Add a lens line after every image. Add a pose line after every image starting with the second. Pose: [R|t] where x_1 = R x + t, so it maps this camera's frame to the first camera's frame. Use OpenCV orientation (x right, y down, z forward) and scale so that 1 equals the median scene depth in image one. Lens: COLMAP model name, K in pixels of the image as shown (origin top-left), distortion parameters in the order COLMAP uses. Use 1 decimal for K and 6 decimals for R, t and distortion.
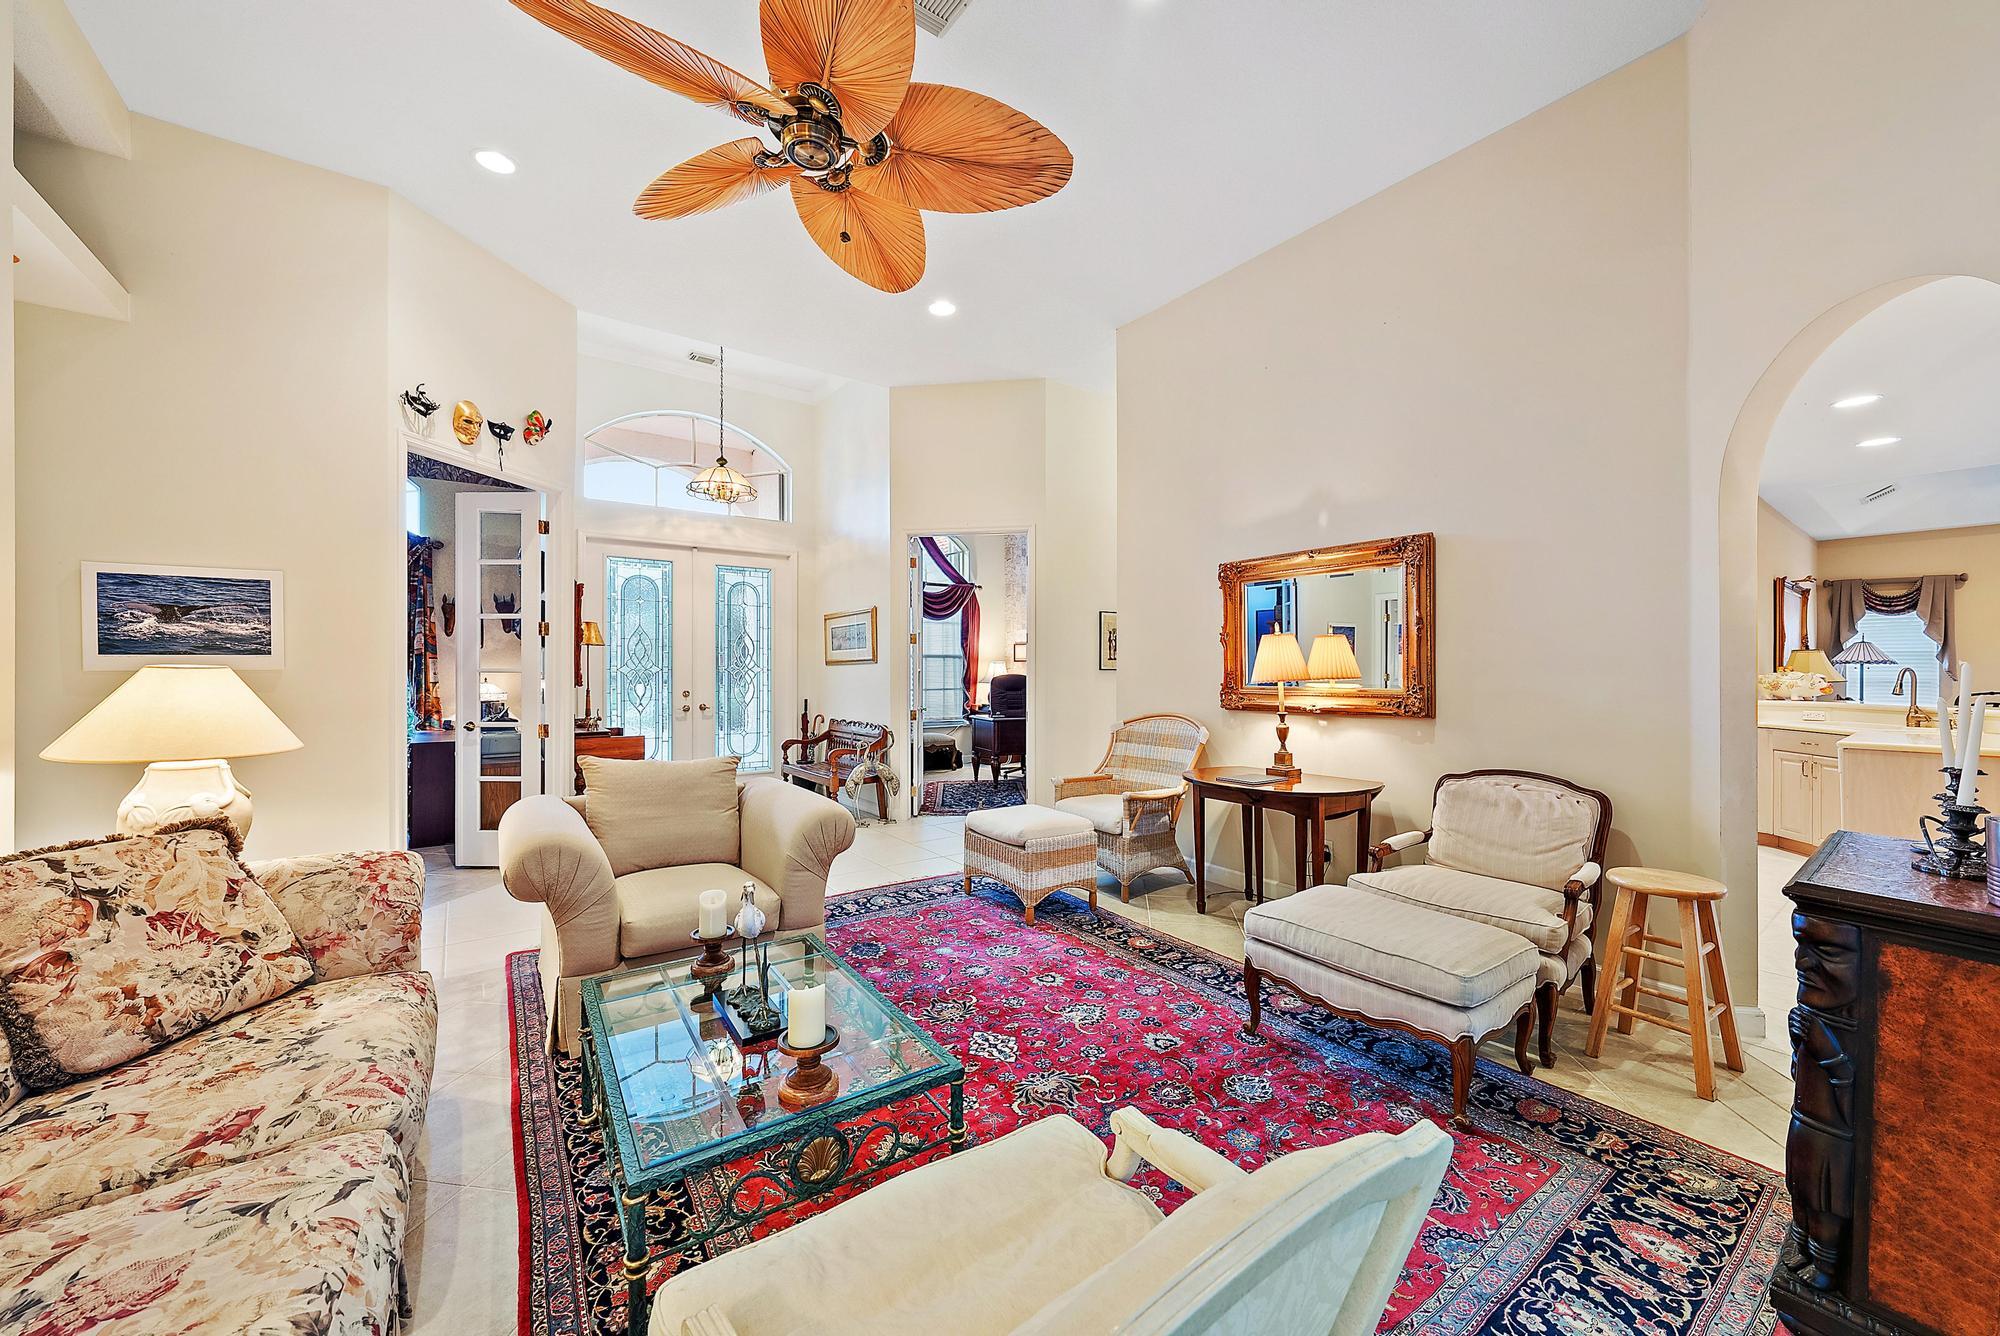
lens RADIAL K [[727.2, 0, 1004.5], [0, 727.2, 662.2], [0, 0, 1]] dist [-0.000837, 0.000030]
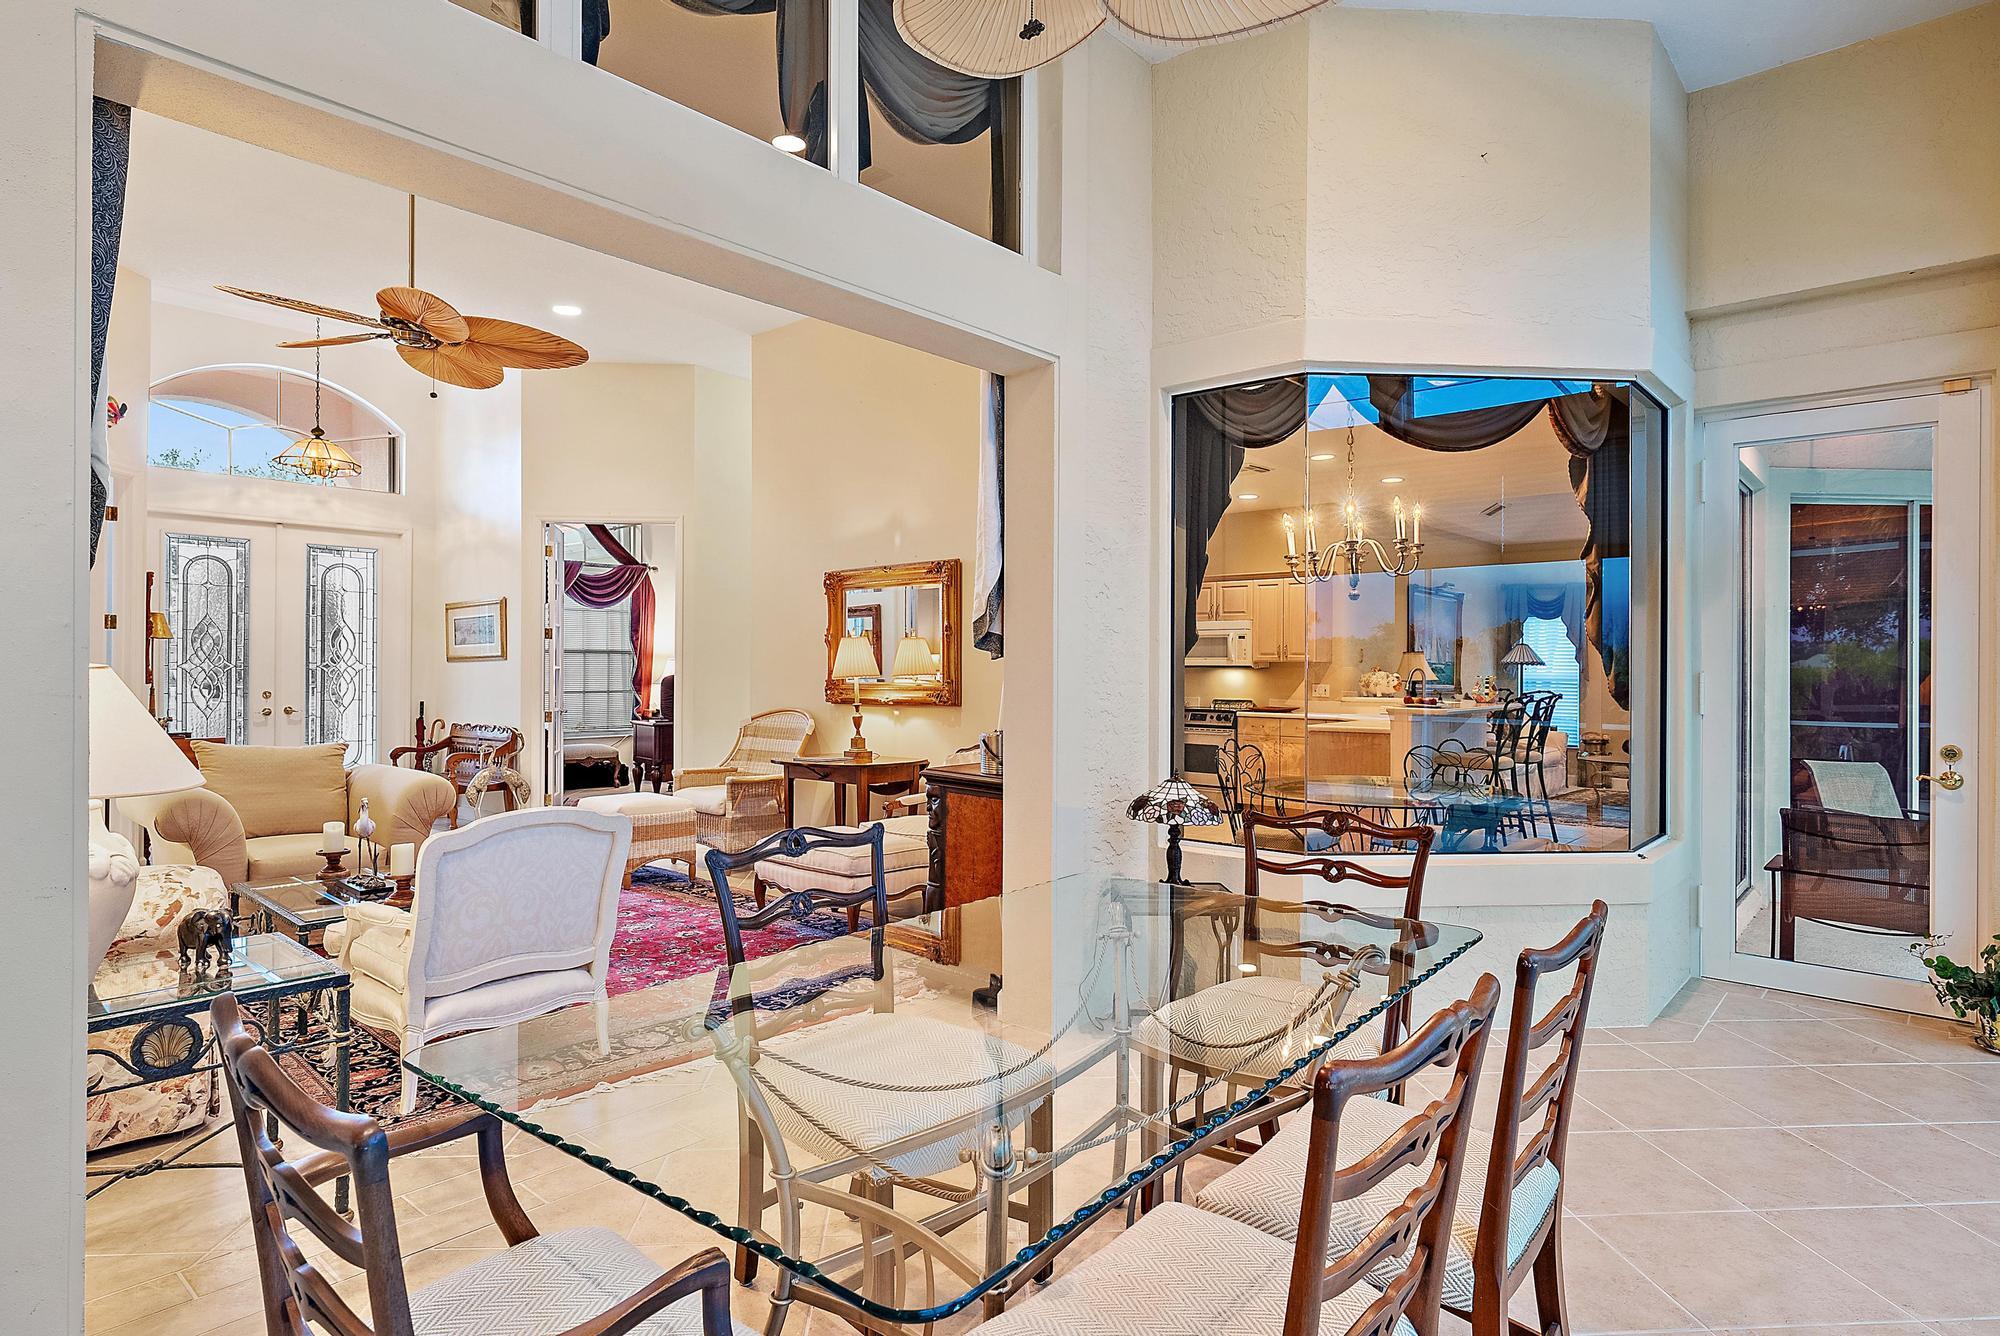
lens RADIAL K [[1078.4, 0, 1004.8], [0, 1078.4, 660.1], [0, 0, 1]] dist [0.001472, -0.000421]
pose [[0.976231, 0.005082, 0.216675, 0.152174], [-0.005262, 0.999986, 0.000252, -0.002033], [-0.216671, -0.001386, 0.976244, -0.486962]]
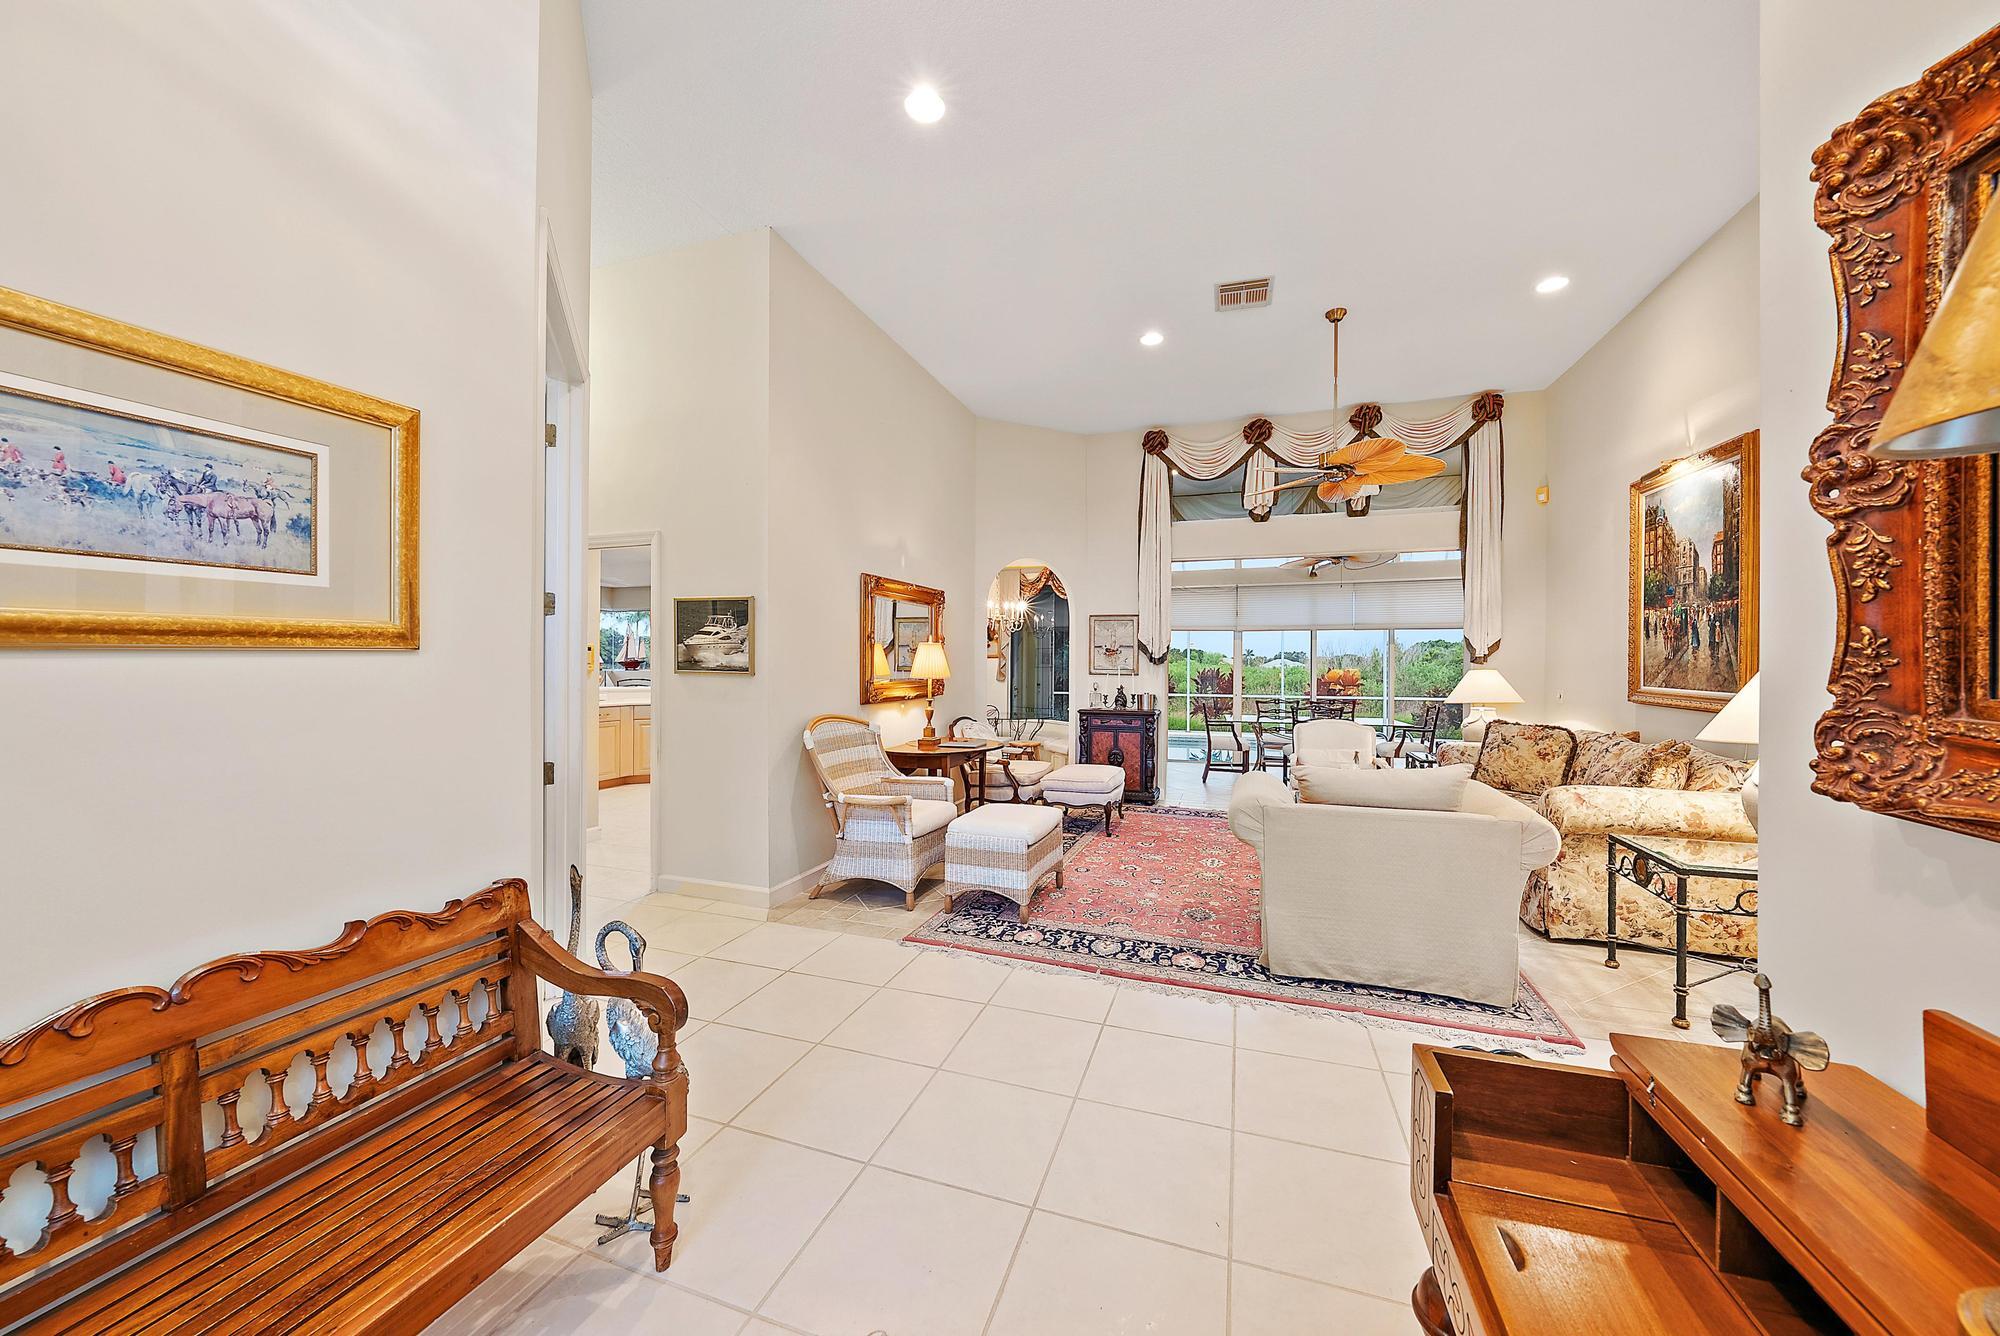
lens RADIAL K [[709.5, 0, 1000.0], [0, 709.5, 668.0], [0, 0, 1]] dist [0.000209, -0.000054]
pose [[-0.565930, -0.004946, 0.824438, -0.526497], [-0.010770, 0.999941, -0.001394, 0.006130], [-0.824383, -0.009668, -0.565950, 1.070043]]
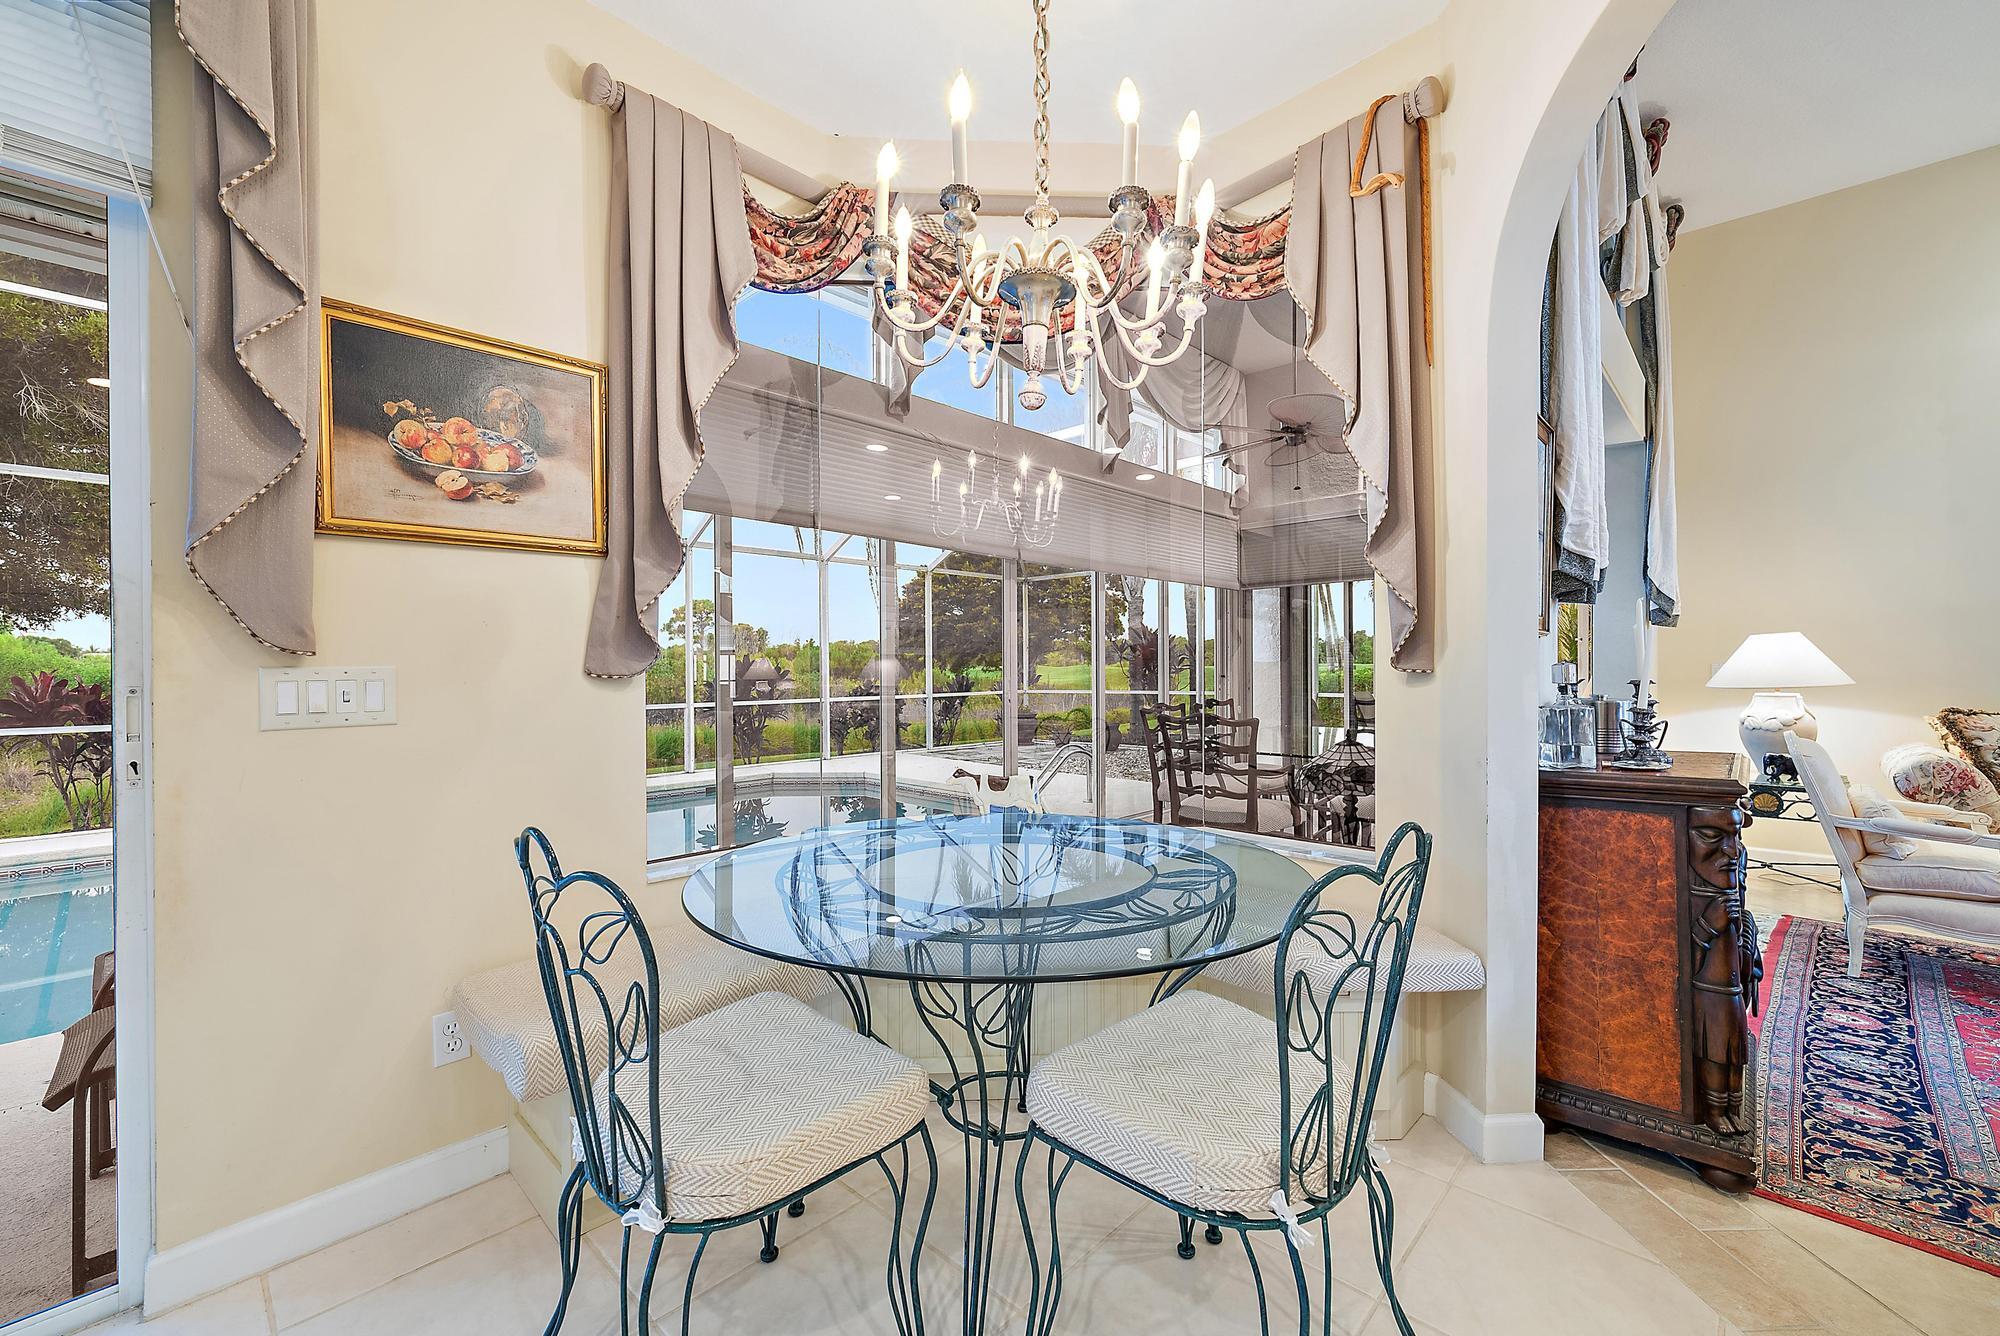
lens RADIAL K [[811.6, 0, 1000.0], [0, 811.6, 668.0], [0, 0, 1]] dist [-0.001305, -0.000105]
pose [[-0.984001, 0.006249, -0.178055, 0.657429], [0.006997, 0.999969, -0.003573, 0.030597], [0.178027, -0.004761, -0.984014, 0.542760]]
